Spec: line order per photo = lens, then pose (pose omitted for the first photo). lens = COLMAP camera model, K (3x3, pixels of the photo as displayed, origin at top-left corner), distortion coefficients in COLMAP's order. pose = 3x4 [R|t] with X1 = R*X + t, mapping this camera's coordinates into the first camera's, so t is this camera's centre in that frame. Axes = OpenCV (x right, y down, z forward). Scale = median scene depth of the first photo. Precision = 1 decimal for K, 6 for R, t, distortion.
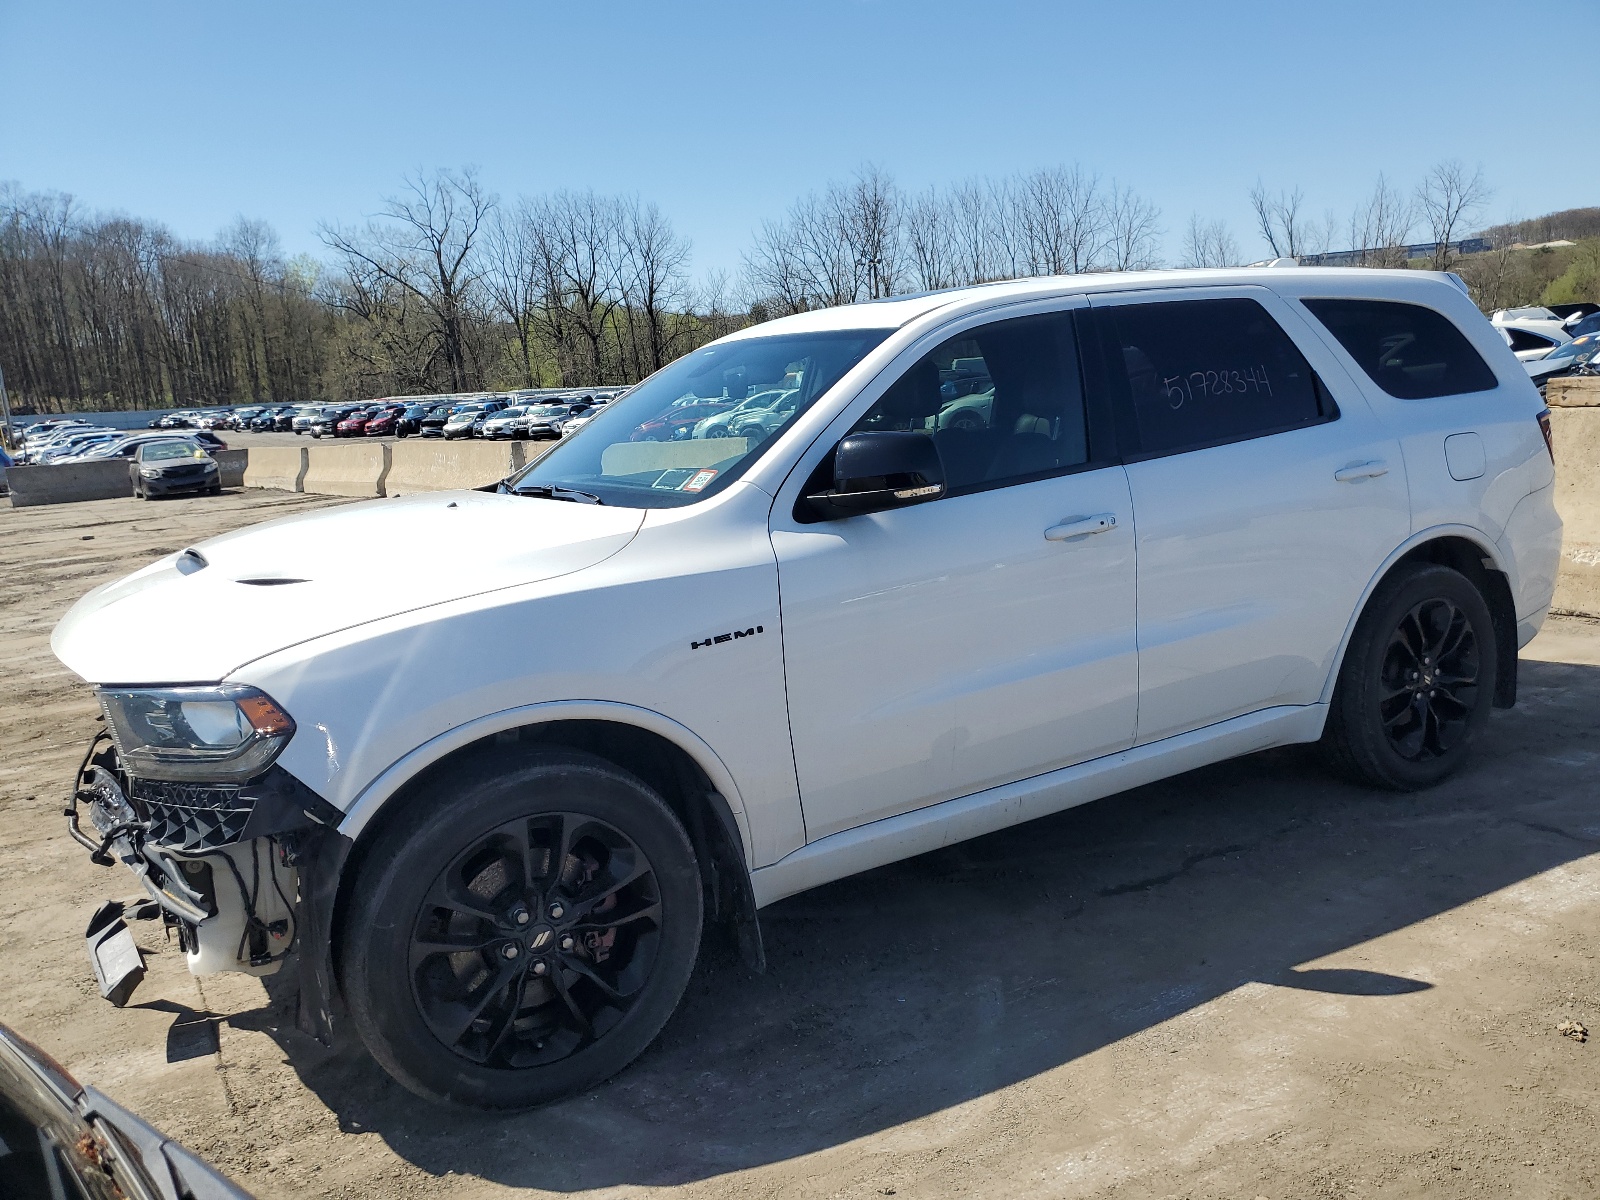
lens RADIAL K [[1257.7, 0, 800.0], [0, 1257.7, 600.0], [0, 0, 1]] dist [0.002844, 0.001343]
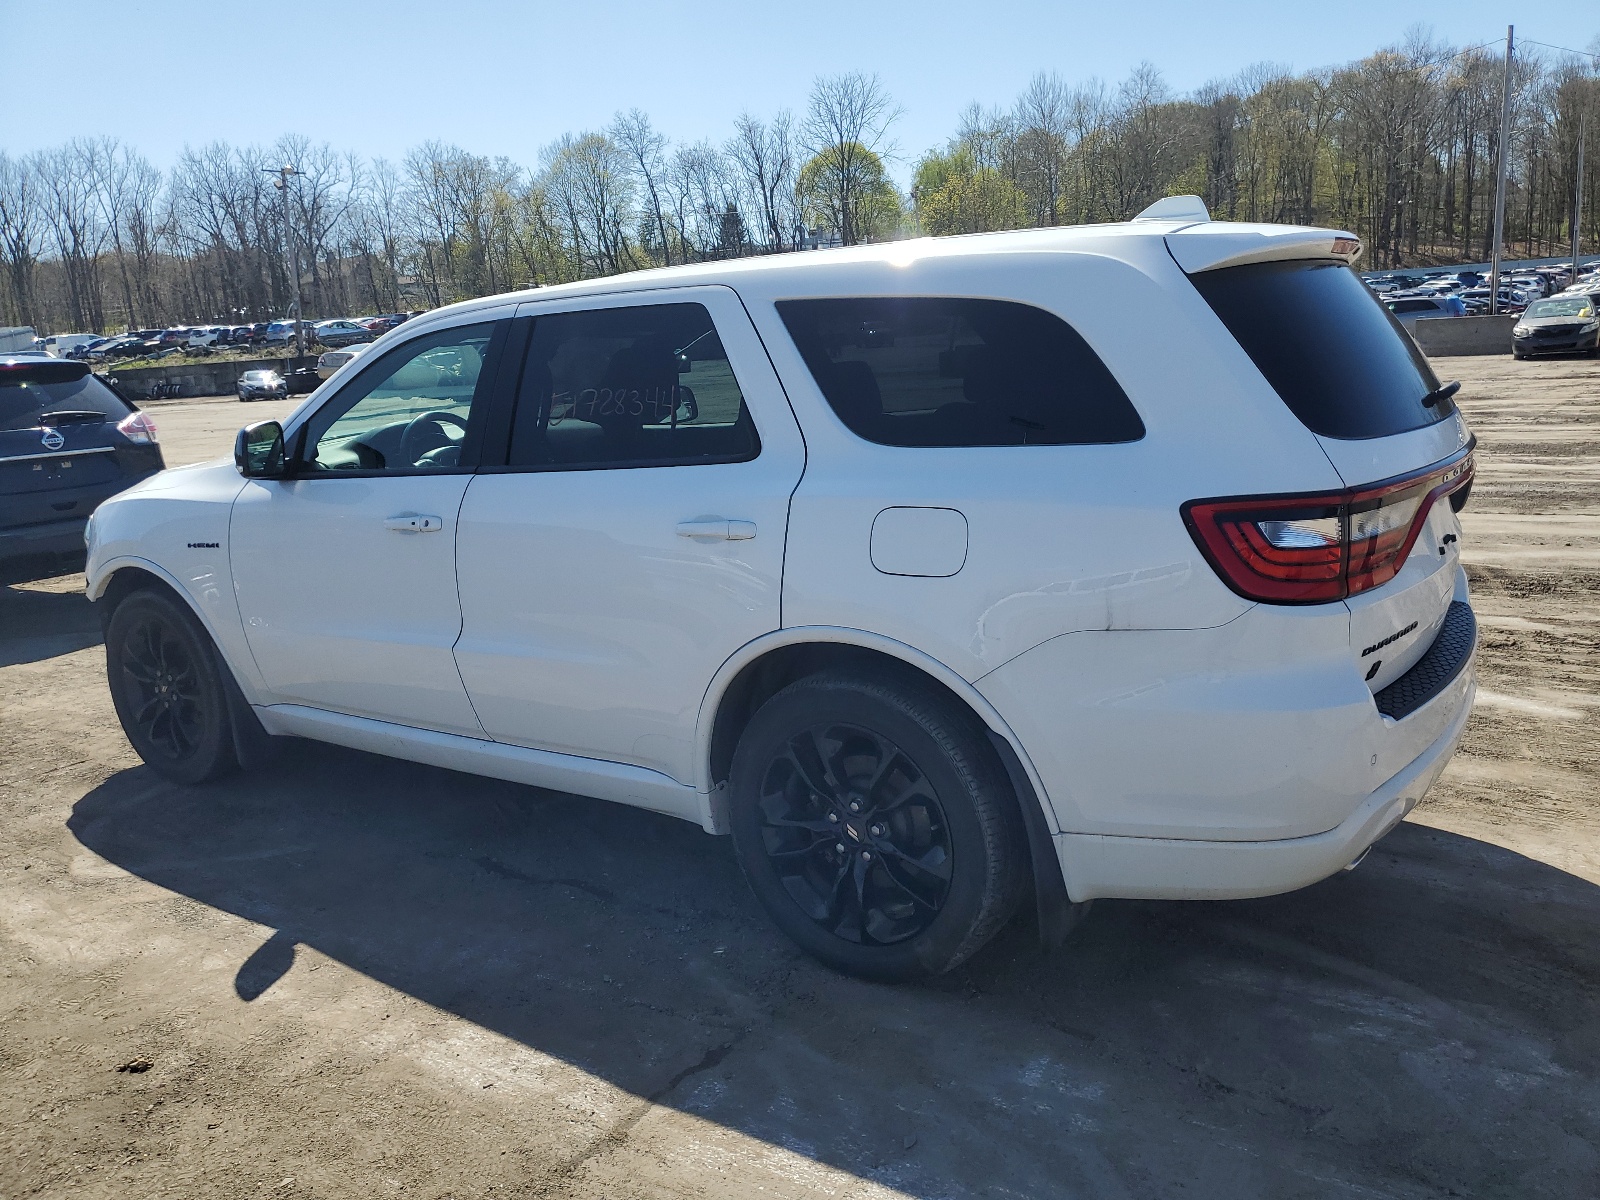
lens RADIAL K [[1217.4, 0, 800.0], [0, 1217.4, 600.0], [0, 0, 1]] dist [0.006722, 0.000206]
pose [[0.438425, 0.244651, -0.864829, 1.335947], [-0.130638, 0.969366, 0.207997, -0.265234], [0.889223, 0.021788, 0.456955, 0.819594]]
